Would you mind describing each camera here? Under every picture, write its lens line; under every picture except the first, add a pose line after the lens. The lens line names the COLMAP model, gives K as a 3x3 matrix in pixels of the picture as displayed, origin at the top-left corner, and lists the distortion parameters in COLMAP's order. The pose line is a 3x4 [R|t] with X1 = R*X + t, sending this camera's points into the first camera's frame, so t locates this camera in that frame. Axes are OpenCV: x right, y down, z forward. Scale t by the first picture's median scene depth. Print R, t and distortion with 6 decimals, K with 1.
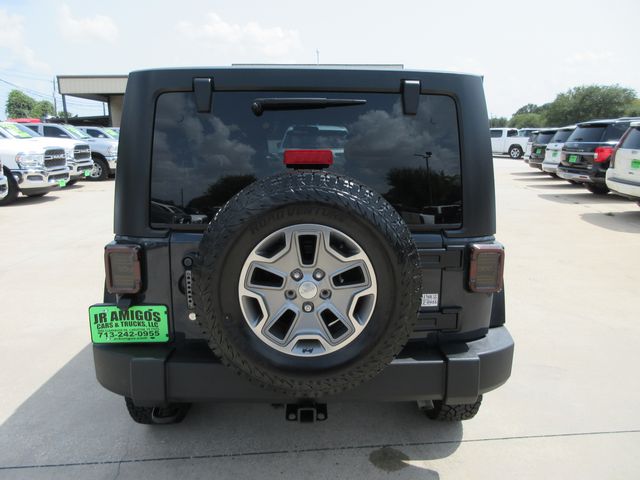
lens RADIAL K [[499.7, 0, 320.0], [0, 499.7, 240.0], [0, 0, 1]] dist [-0.001323, -0.000490]
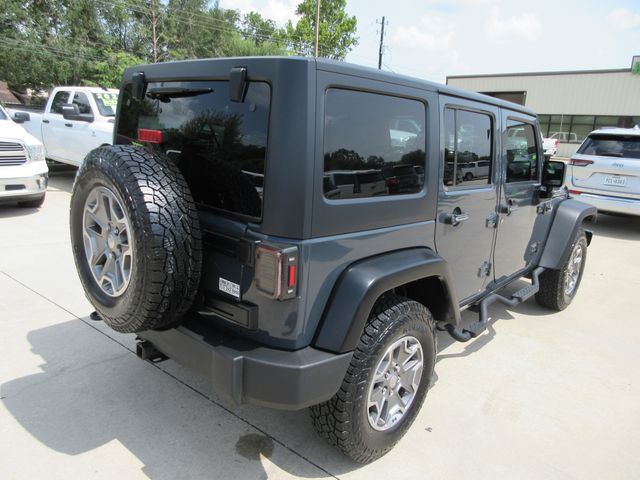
lens RADIAL K [[487.6, 0, 320.0], [0, 487.6, 240.0], [0, 0, 1]] dist [0.007701, 0.007706]
pose [[0.700314, 0.201305, -0.684863, 0.805425], [-0.194739, 0.976899, 0.088012, -0.075169], [0.686759, 0.071733, 0.723337, 0.348573]]
